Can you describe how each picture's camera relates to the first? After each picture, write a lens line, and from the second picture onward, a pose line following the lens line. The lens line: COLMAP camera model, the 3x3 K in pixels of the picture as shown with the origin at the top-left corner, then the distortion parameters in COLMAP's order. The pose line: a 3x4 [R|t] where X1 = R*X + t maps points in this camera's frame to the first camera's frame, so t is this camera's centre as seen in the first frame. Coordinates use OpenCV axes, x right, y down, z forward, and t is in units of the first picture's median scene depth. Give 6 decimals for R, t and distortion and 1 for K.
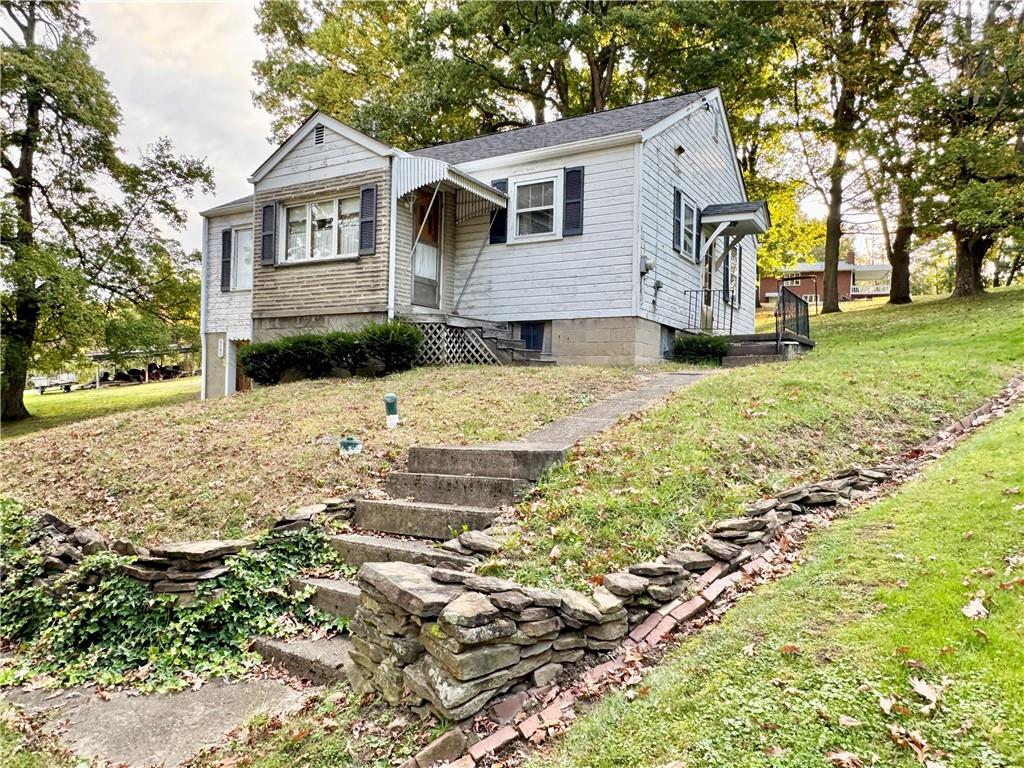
lens RADIAL K [[678.8, 0, 514.4], [0, 678.8, 386.7], [0, 0, 1]] dist [-0.008446, -0.000539]
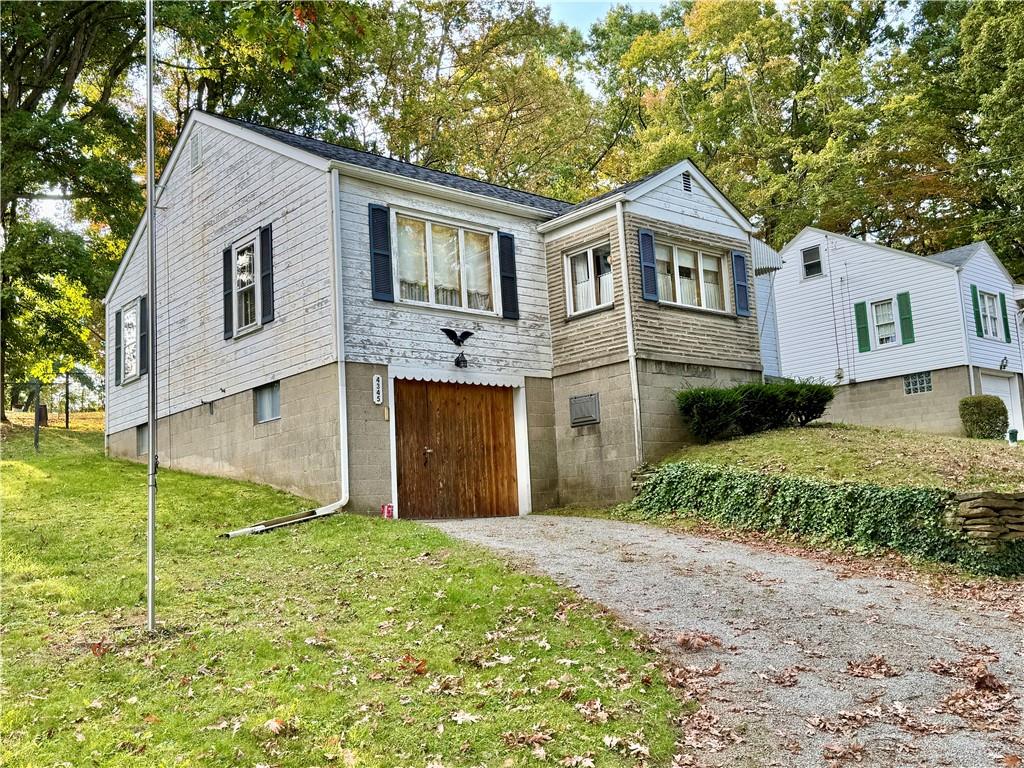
lens RADIAL K [[1013.7, 0, 513.1], [0, 1013.7, 383.7], [0, 0, 1]] dist [0.027403, 0.000000]
pose [[0.324798, 0.097686, 0.940725, -1.685415], [0.058566, 0.990666, -0.123092, 0.078449], [-0.943968, 0.095075, 0.316046, 0.789958]]
